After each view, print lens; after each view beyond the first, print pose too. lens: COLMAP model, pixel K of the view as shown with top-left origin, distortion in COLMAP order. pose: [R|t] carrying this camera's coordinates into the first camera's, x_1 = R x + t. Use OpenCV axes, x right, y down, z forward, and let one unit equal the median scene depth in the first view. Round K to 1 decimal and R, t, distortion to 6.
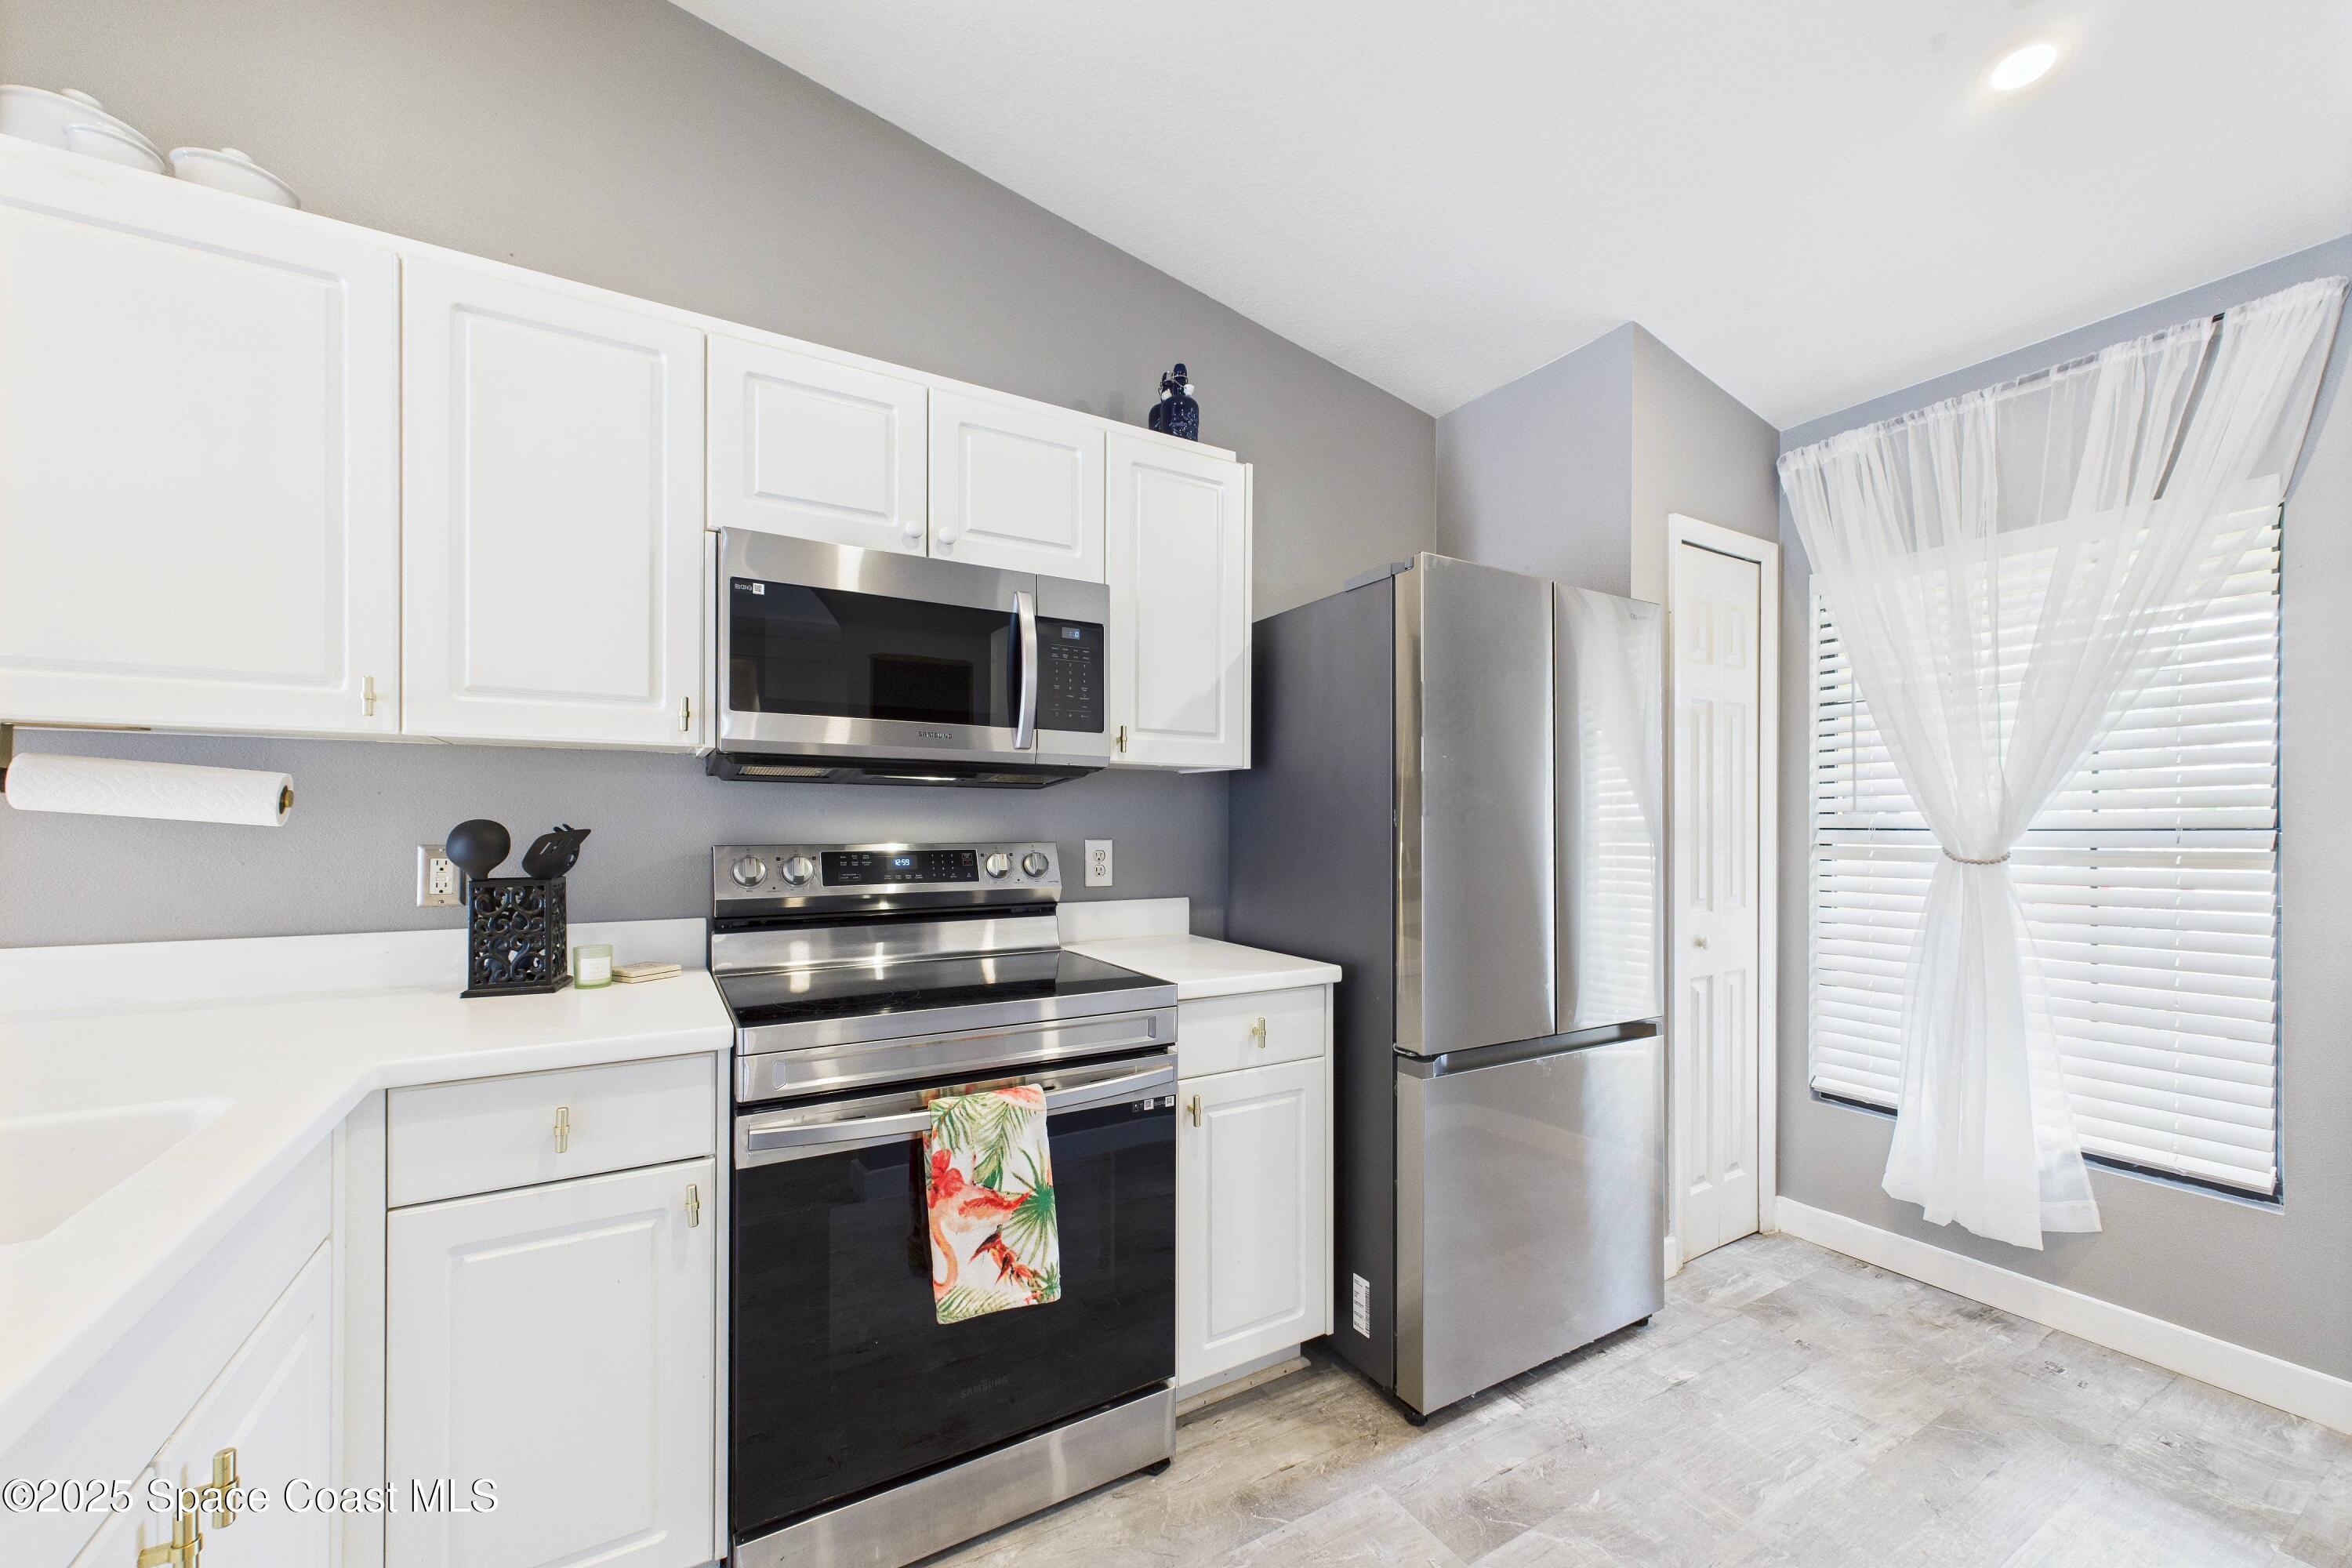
lens RADIAL K [[901.3, 0, 1176.0], [0, 901.3, 824.4], [0, 0, 1]] dist [-0.000148, 0.000087]
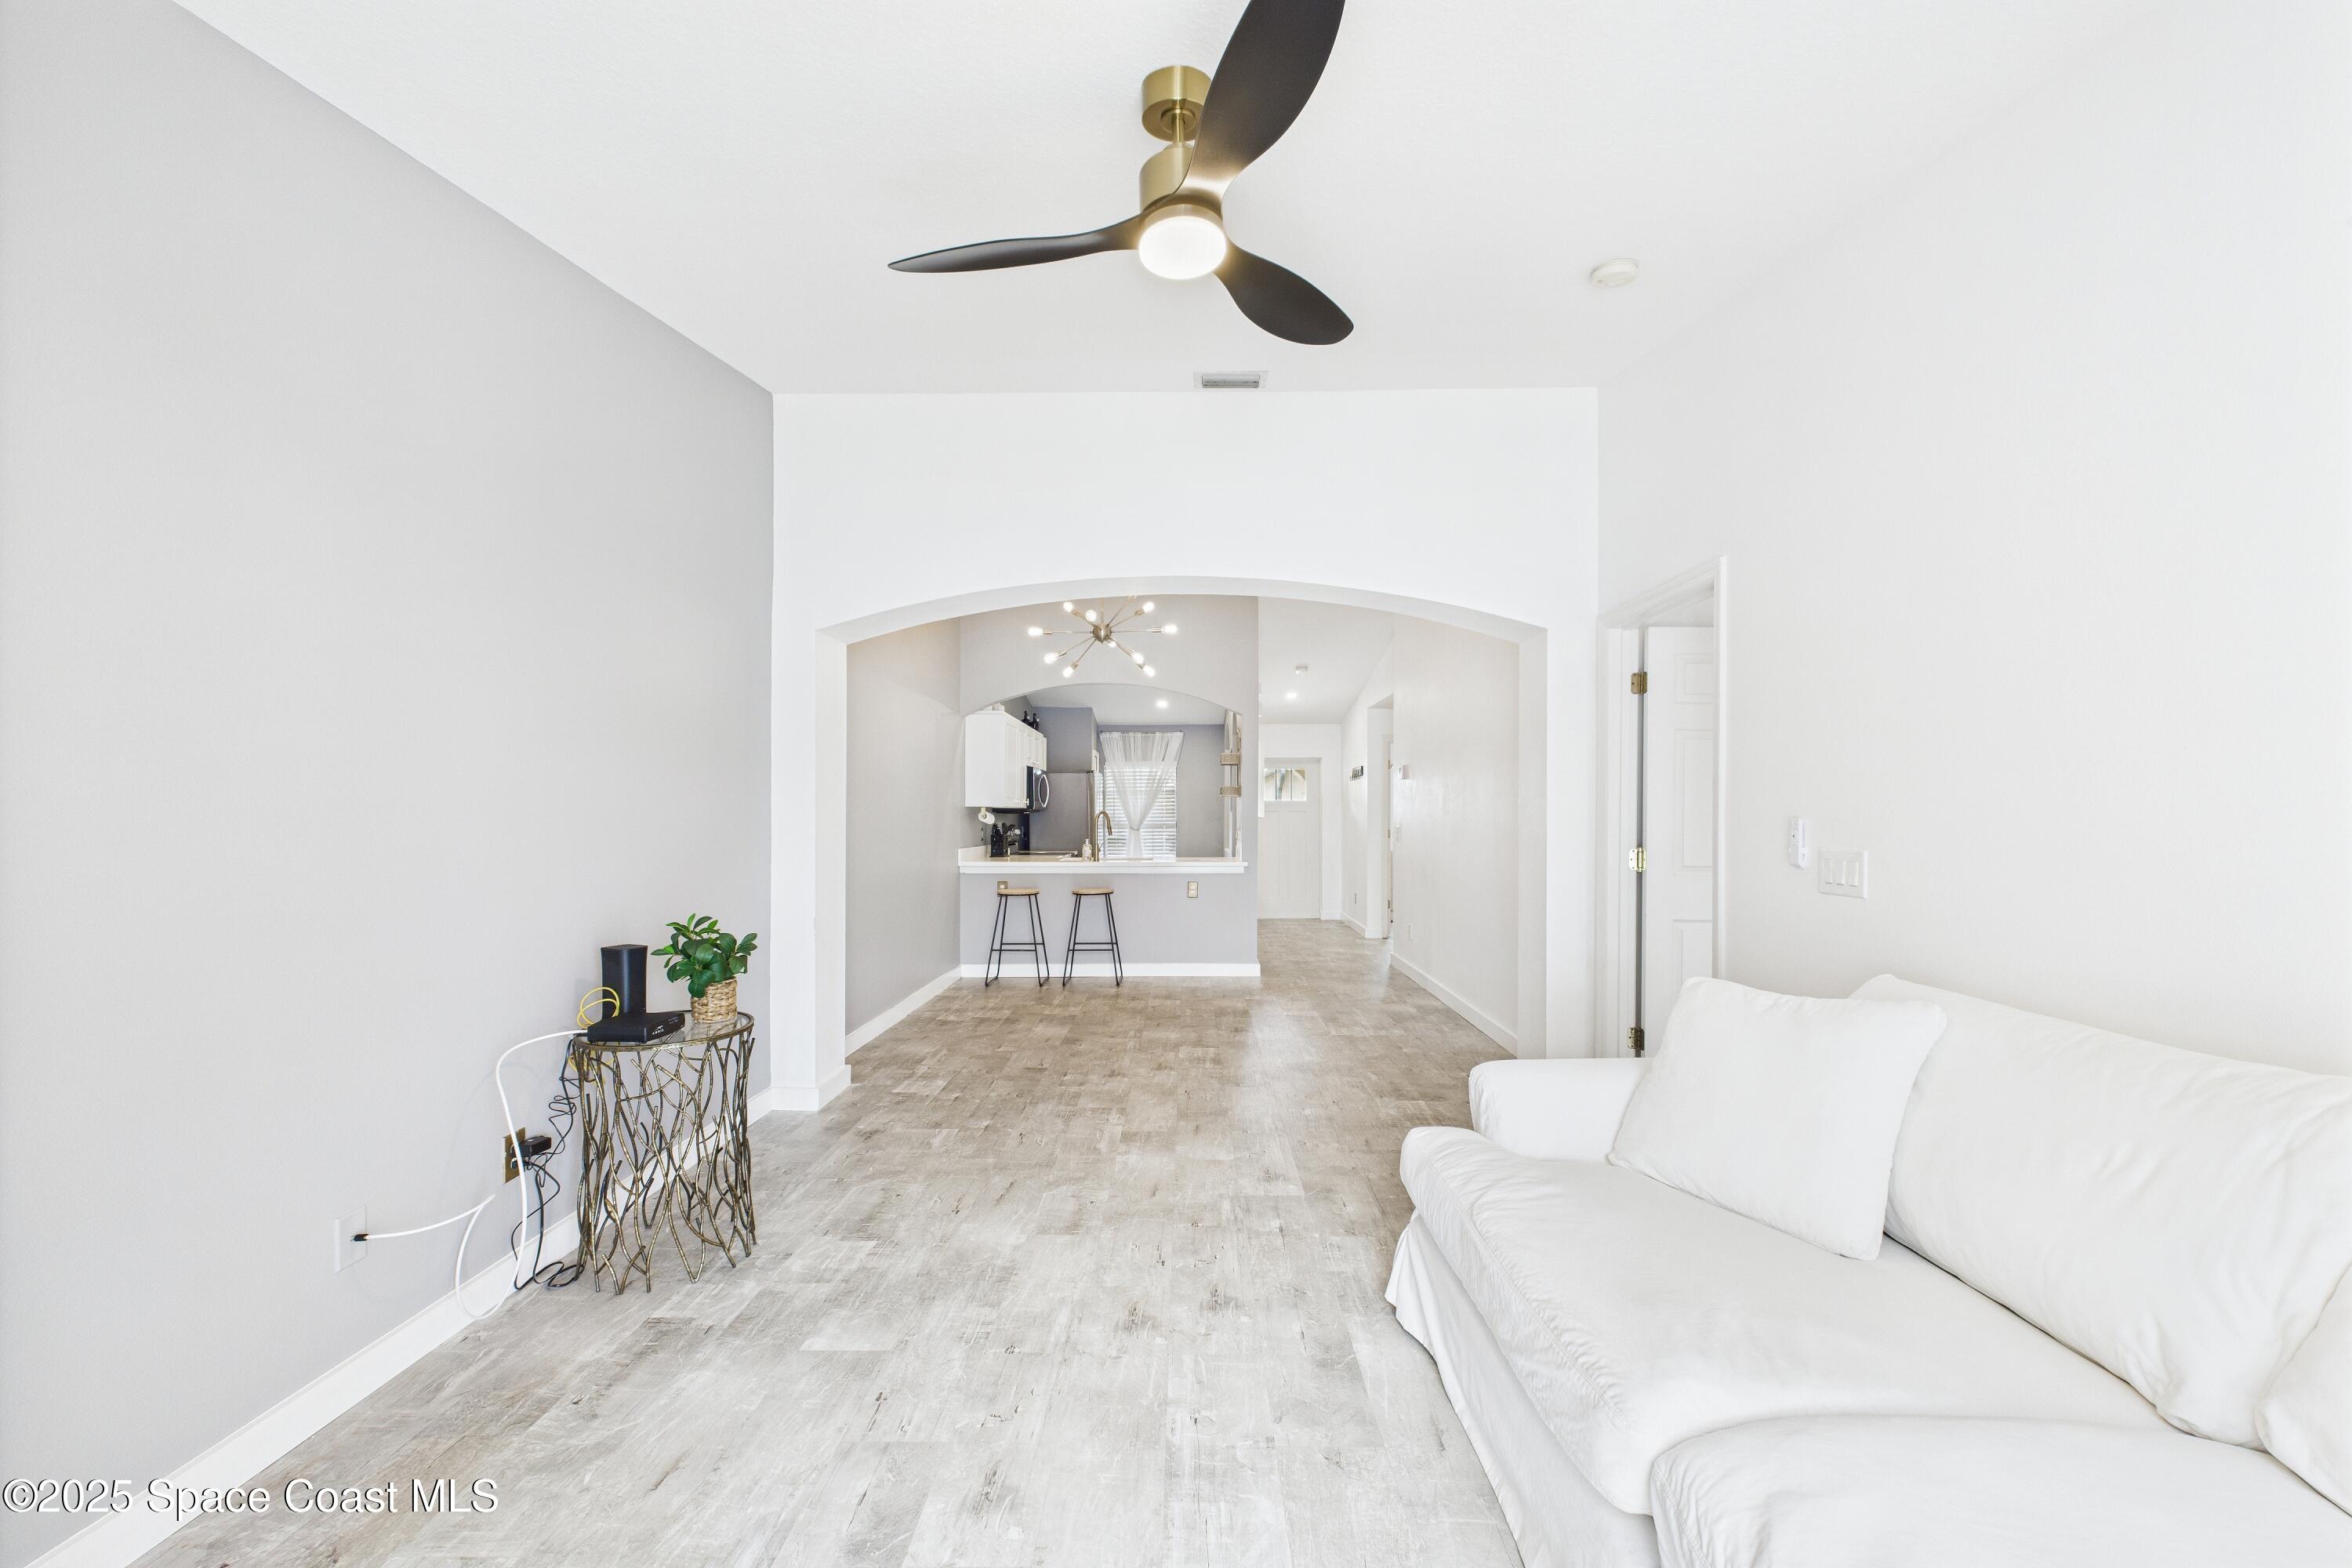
lens RADIAL K [[901.3, 0, 1179.9], [0, 901.3, 807.7], [0, 0, 1]] dist [-0.000148, 0.000087]
pose [[0.513993, 0.005525, 0.857777, -4.214972], [0.005493, 0.999938, -0.009732, -0.035754], [-0.857777, 0.009713, 0.513931, -2.251924]]
